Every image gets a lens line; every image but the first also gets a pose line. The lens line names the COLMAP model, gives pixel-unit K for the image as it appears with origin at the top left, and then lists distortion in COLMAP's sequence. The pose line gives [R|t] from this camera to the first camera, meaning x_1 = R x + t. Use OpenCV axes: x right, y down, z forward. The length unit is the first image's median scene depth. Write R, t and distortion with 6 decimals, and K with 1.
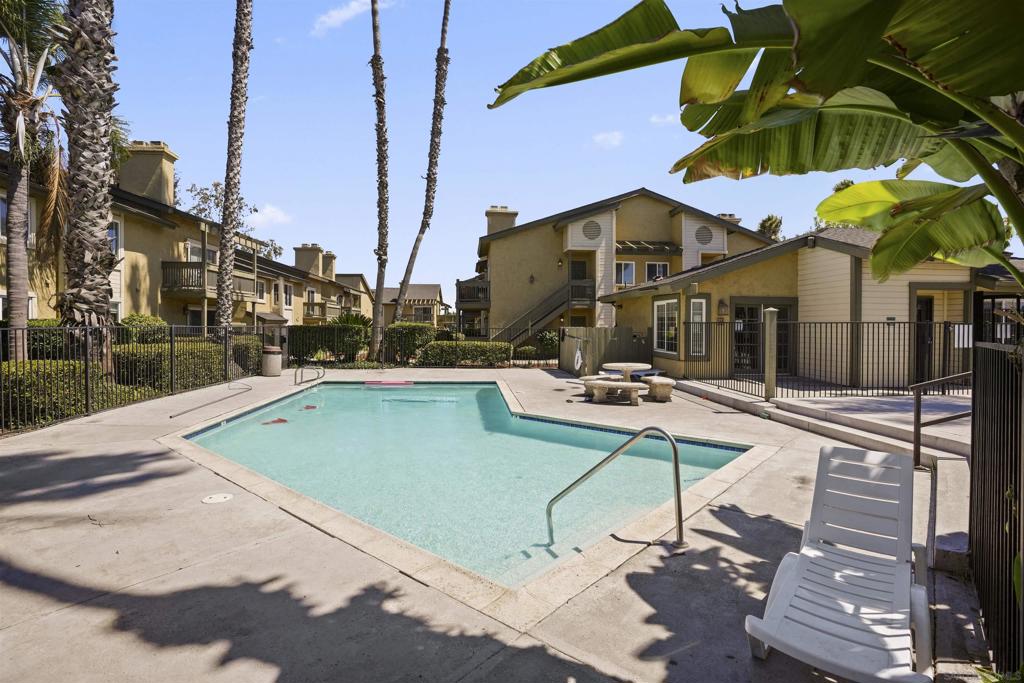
lens RADIAL K [[514.1, 0, 515.0], [0, 514.1, 321.6], [0, 0, 1]] dist [-0.046684, 0.001083]
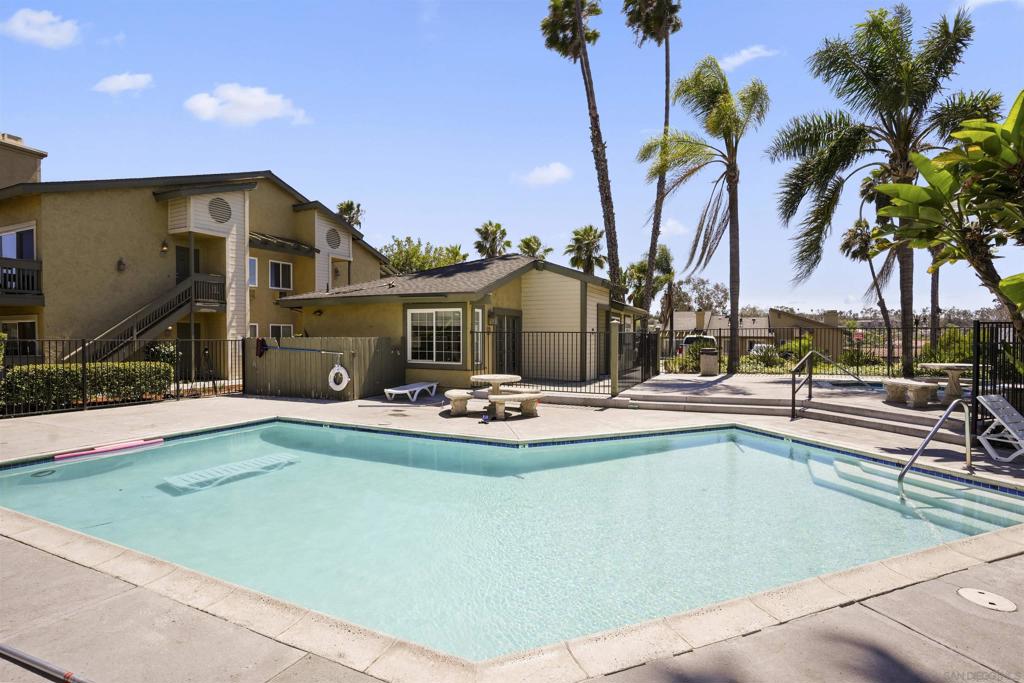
lens RADIAL K [[519.8, 0, 512.0], [0, 519.8, 341.5], [0, 0, 1]] dist [-0.026056, 0.000435]
pose [[0.516020, -0.014053, 0.856461, -0.284819], [-0.003972, 0.999815, 0.018799, 0.000546], [-0.856568, -0.013102, 0.515869, 0.230864]]
